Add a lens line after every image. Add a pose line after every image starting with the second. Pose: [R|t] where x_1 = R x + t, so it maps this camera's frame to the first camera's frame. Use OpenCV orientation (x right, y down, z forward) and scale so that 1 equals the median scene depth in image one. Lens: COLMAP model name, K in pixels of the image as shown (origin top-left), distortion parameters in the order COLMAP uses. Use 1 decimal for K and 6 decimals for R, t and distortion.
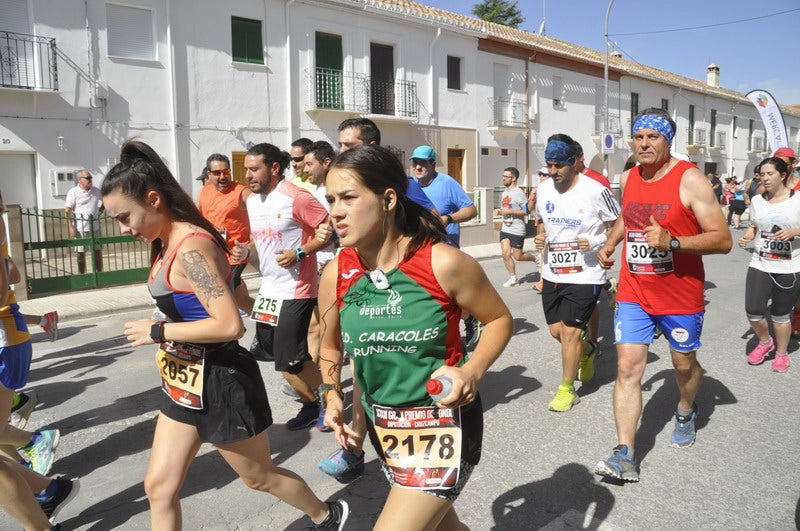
lens RADIAL K [[646.4, 0, 397.4], [0, 646.4, 261.7], [0, 0, 1]] dist [-0.178794, 0.175429]
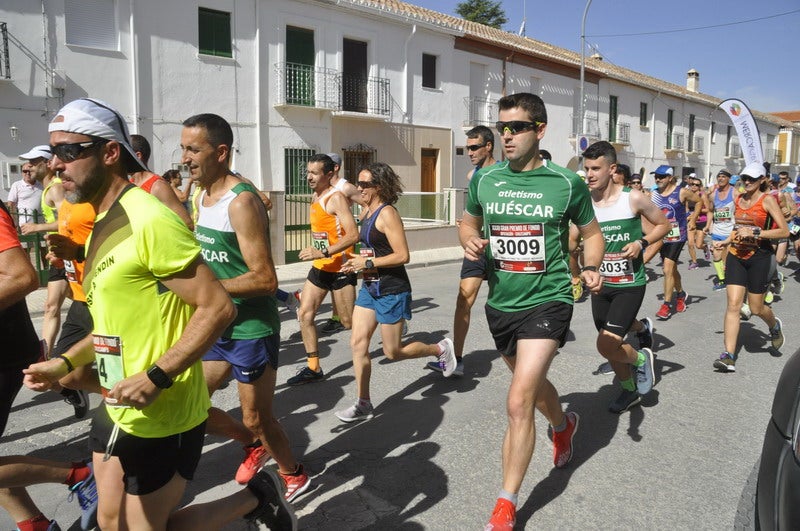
lens RADIAL K [[646.4, 0, 399.3], [0, 646.4, 263.8], [0, 0, 1]] dist [-0.178794, 0.175429]
pose [[0.999368, 0.016797, 0.031325, 0.020563], [-0.016972, 0.999842, 0.005315, -0.003803], [-0.031231, -0.005843, 0.999495, 0.019625]]
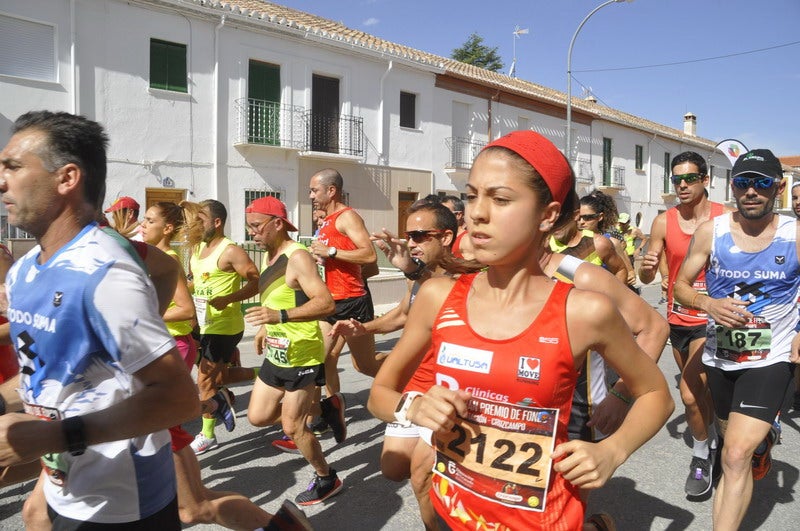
lens RADIAL K [[646.4, 0, 400.8], [0, 646.4, 263.2], [0, 0, 1]] dist [-0.178794, 0.175429]
pose [[0.999341, 0.022627, 0.028381, 0.070411], [-0.020707, 0.997590, -0.066225, -0.014872], [-0.029811, 0.065594, 0.997401, 0.105141]]
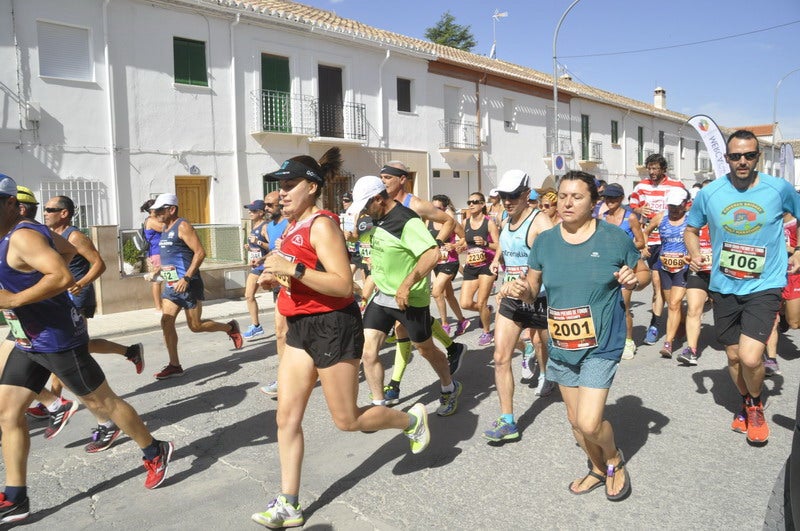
lens RADIAL K [[646.4, 0, 400.7], [0, 646.4, 261.6], [0, 0, 1]] dist [-0.178794, 0.175429]
pose [[0.997400, -0.013940, 0.070696, 0.012018], [0.016412, 0.999270, -0.034506, -0.003871], [-0.070164, 0.035577, 0.996901, 0.021107]]
